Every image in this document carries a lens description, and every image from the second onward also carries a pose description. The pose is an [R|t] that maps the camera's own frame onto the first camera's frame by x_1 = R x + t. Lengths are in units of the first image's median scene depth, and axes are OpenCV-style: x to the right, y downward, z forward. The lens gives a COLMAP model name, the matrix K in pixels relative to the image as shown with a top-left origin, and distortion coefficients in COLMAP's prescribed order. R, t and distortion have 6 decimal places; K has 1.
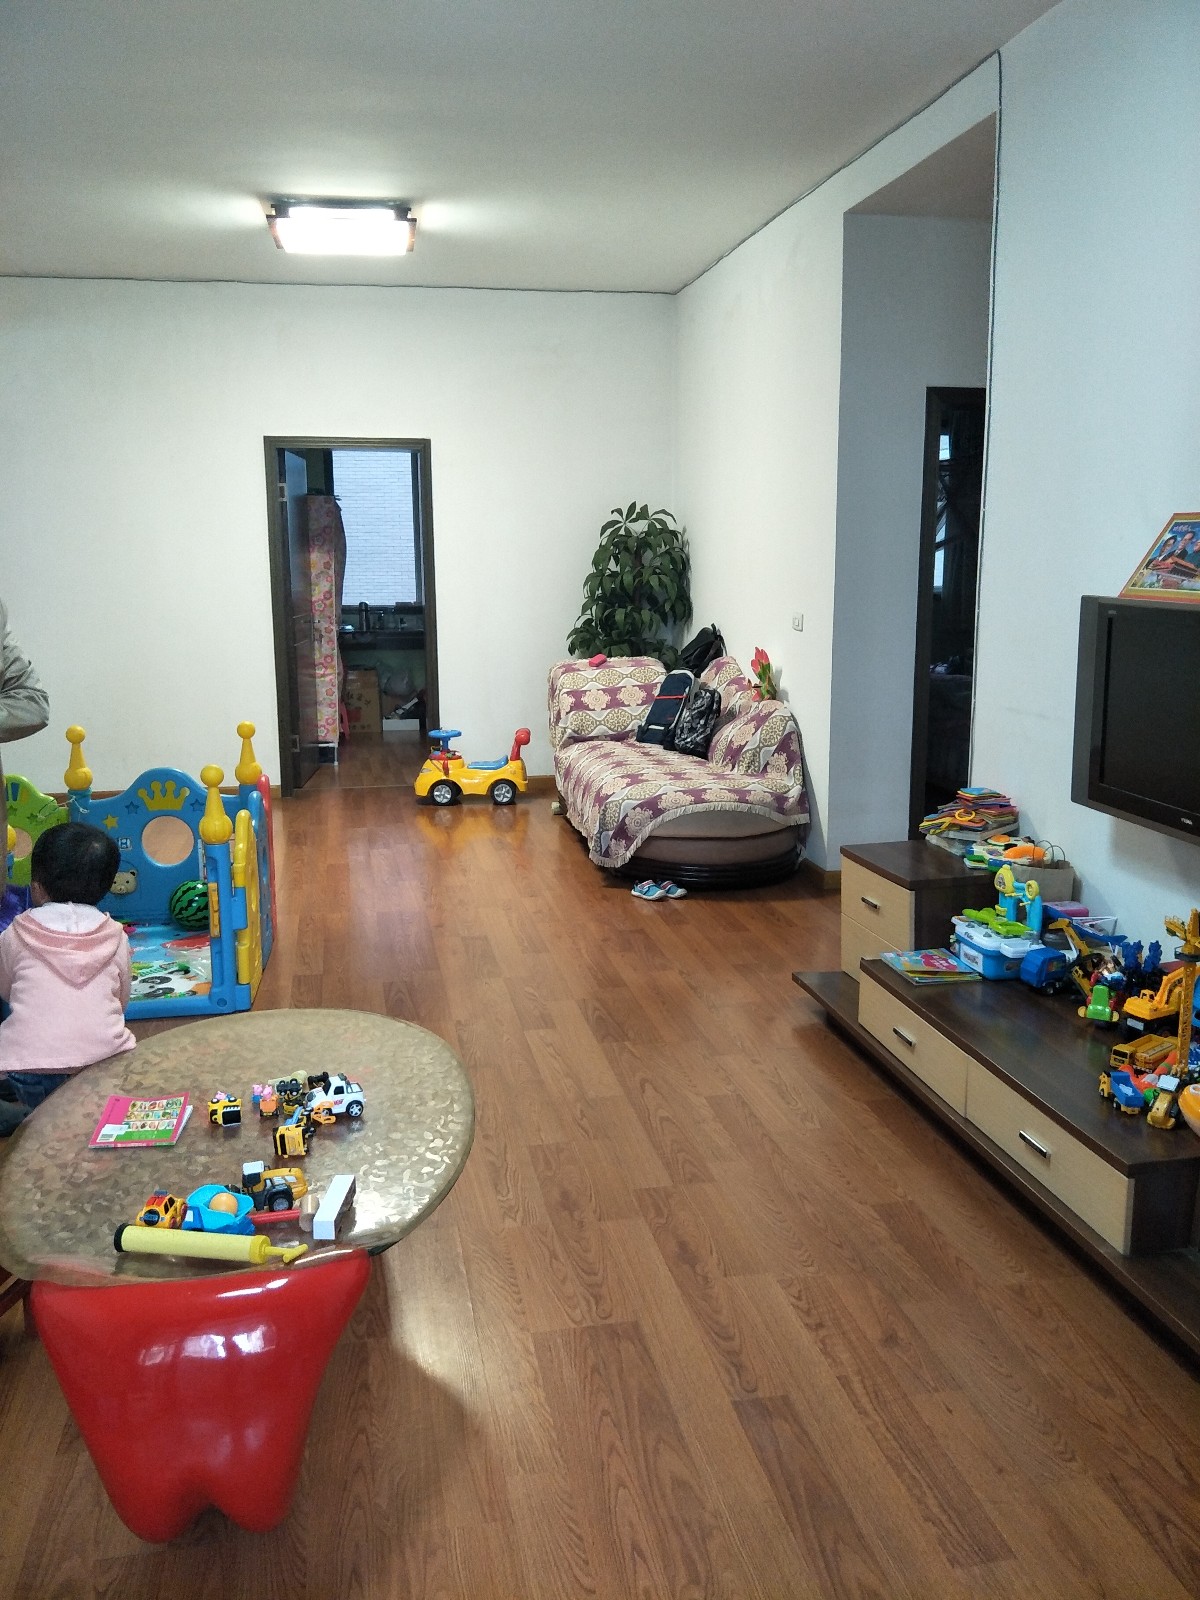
lens RADIAL K [[1364.3, 0, 600.0], [0, 1364.3, 800.0], [0, 0, 1]] dist [0.001276, -0.000458]
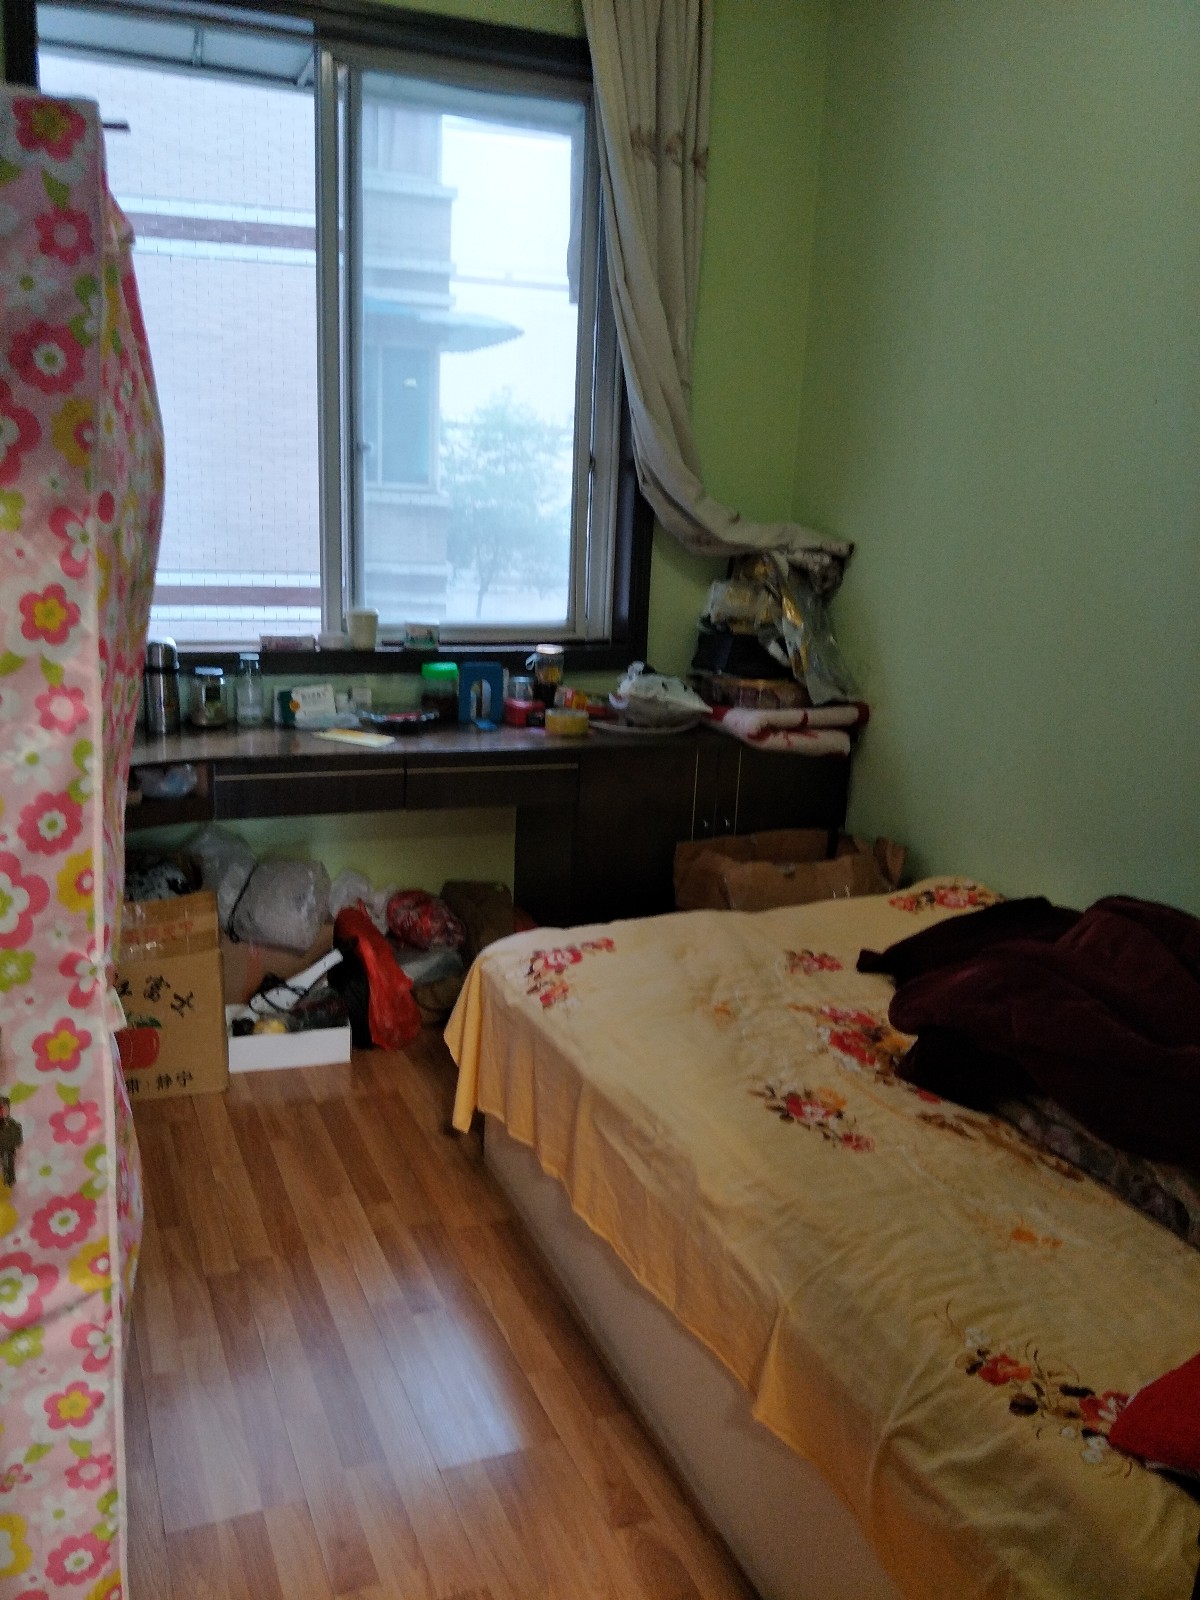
lens RADIAL K [[1364.3, 0, 600.0], [0, 1364.3, 800.0], [0, 0, 1]] dist [0.001276, -0.000458]
pose [[0.978079, -0.002650, 0.208219, -0.144195], [-0.012426, 0.997394, 0.071064, -0.135512], [-0.207865, -0.072094, 0.975497, 0.706501]]
